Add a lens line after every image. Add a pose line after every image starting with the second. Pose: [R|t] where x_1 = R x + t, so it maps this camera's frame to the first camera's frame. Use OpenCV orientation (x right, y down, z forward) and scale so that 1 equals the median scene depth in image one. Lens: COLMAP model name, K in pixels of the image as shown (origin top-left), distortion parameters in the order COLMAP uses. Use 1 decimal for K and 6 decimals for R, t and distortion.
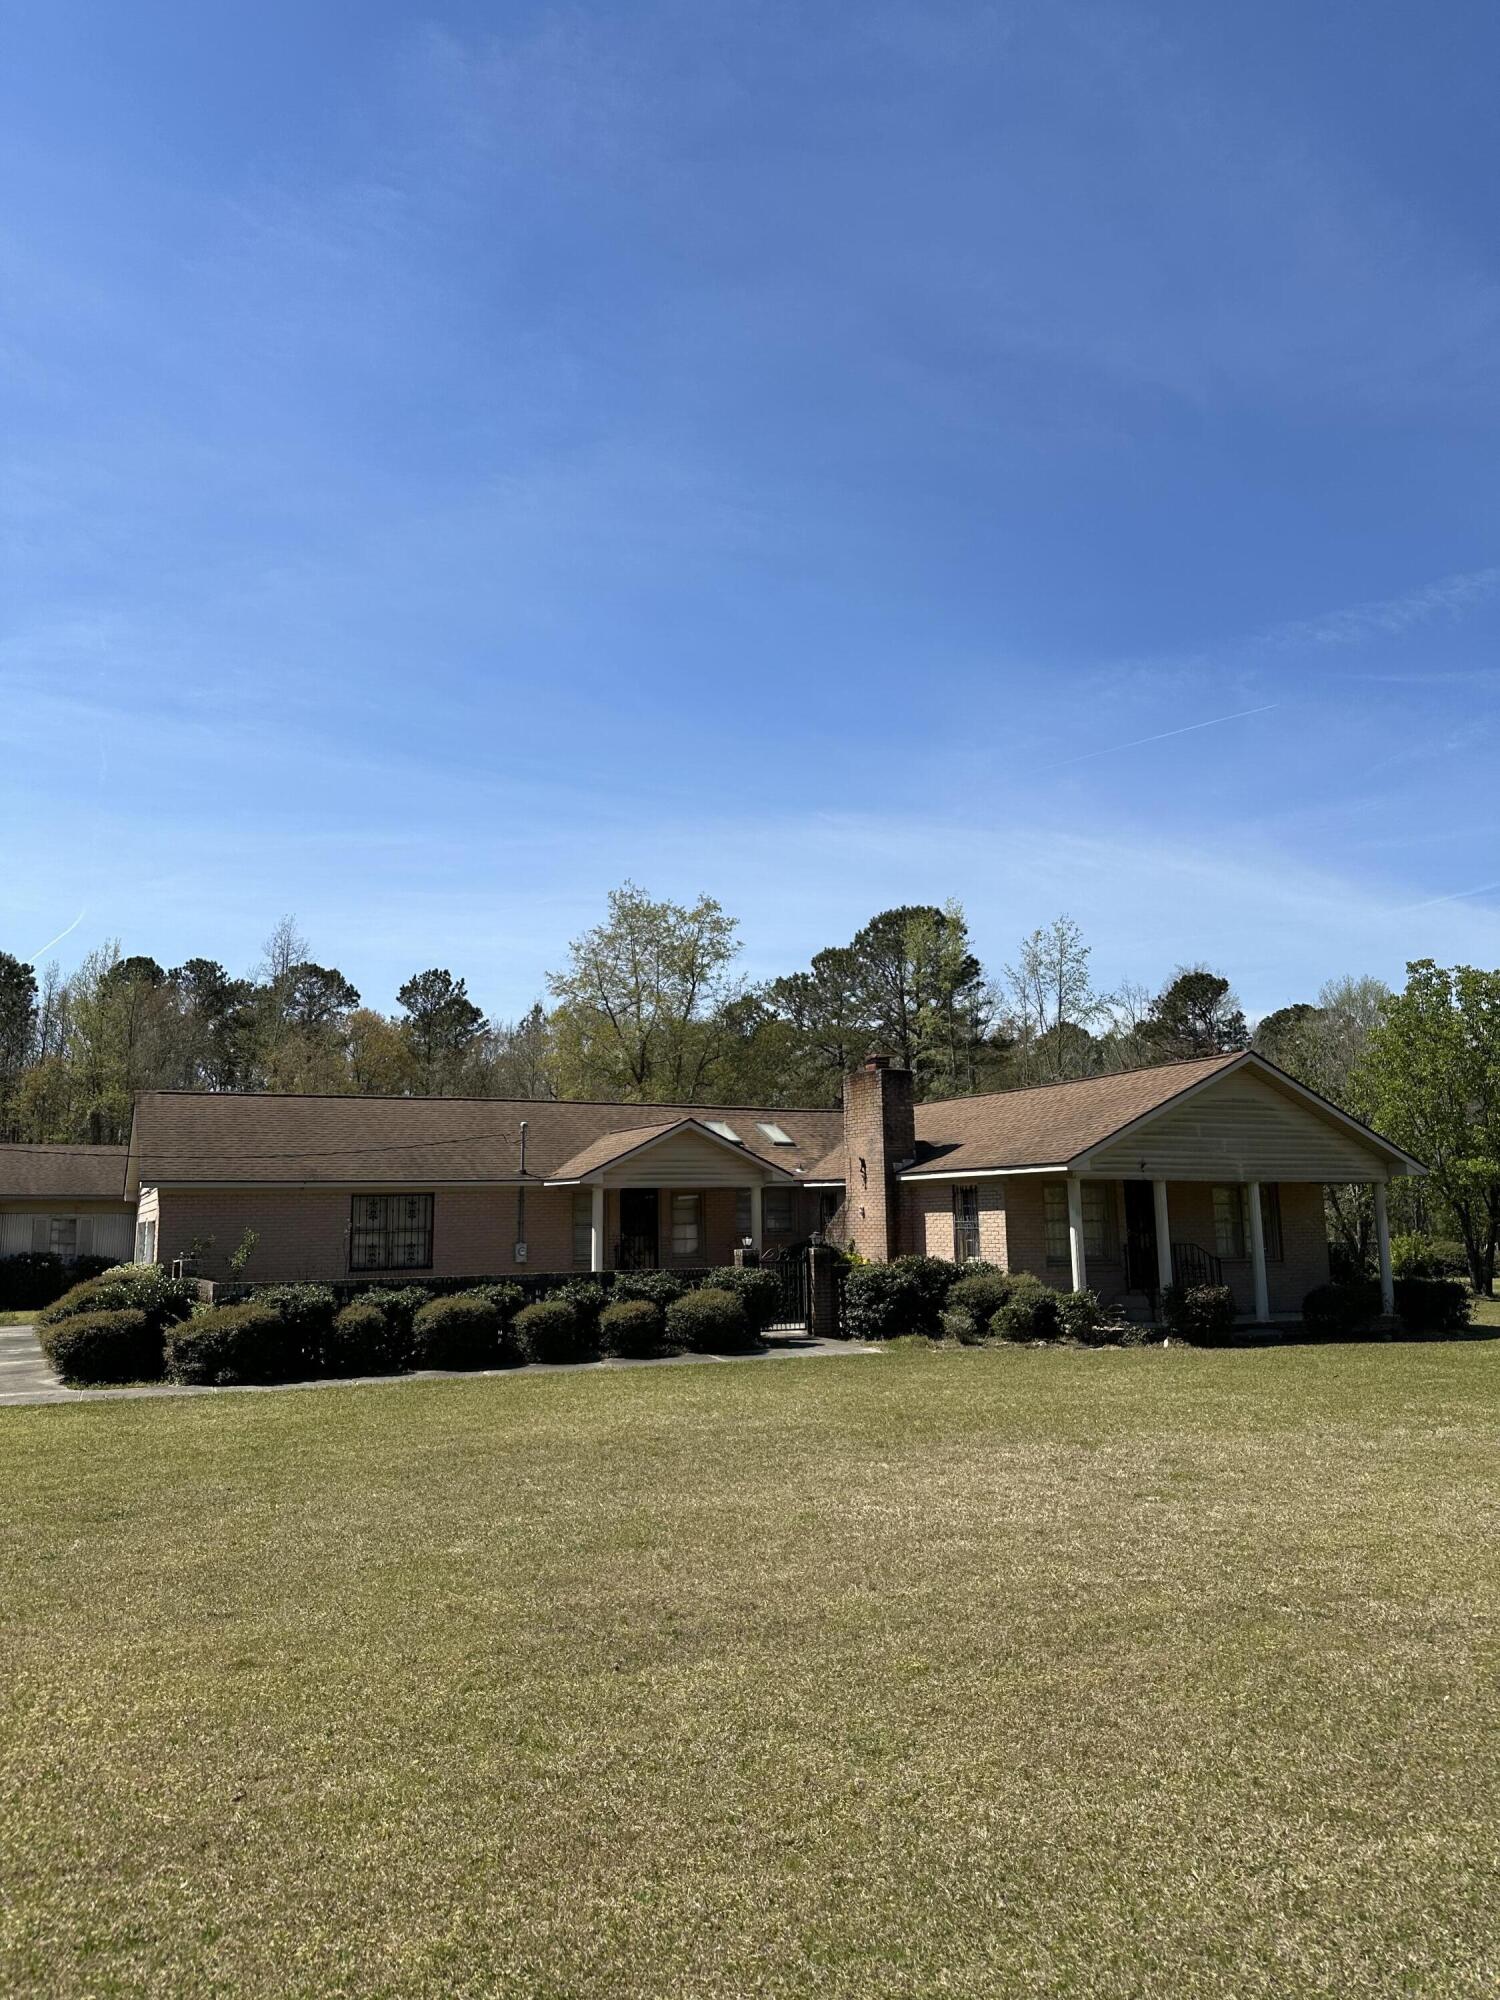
lens RADIAL K [[1358.1, 0, 766.9], [0, 1358.1, 1006.0], [0, 0, 1]] dist [0.036427, -0.015699]
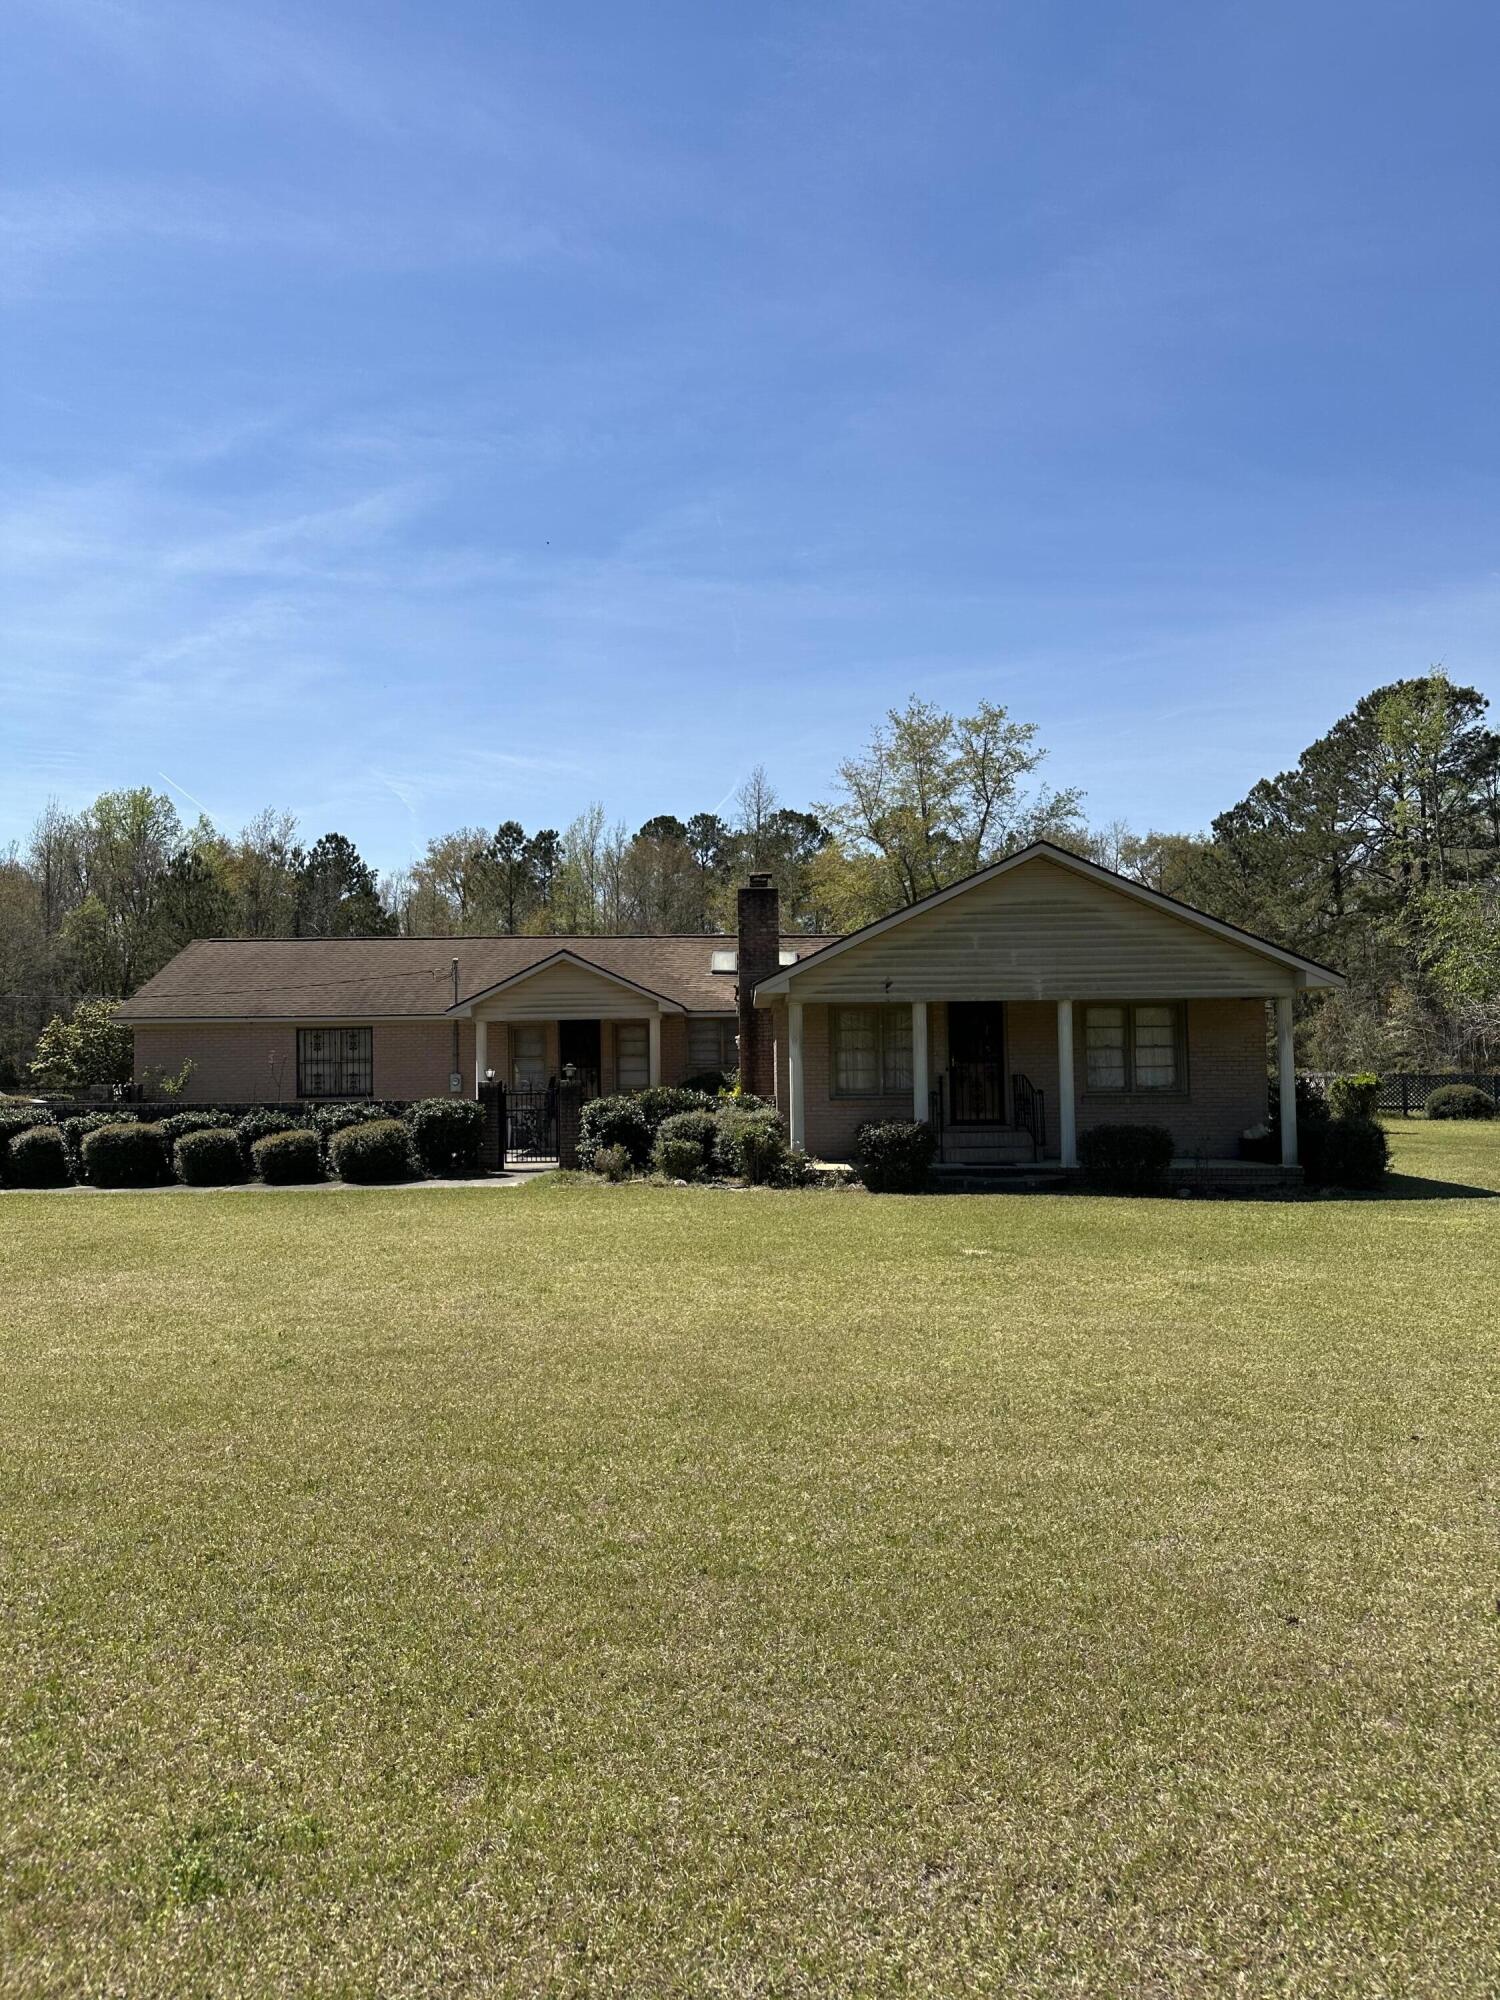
lens RADIAL K [[1358.1, 0, 754.0], [0, 1358.1, 1054.3], [0, 0, 1]] dist [0.036427, -0.015699]
pose [[0.897145, -0.003190, -0.441725, 0.123158], [0.072523, 0.987469, 0.140163, 0.007350], [0.435743, -0.157782, 0.886134, 0.043131]]
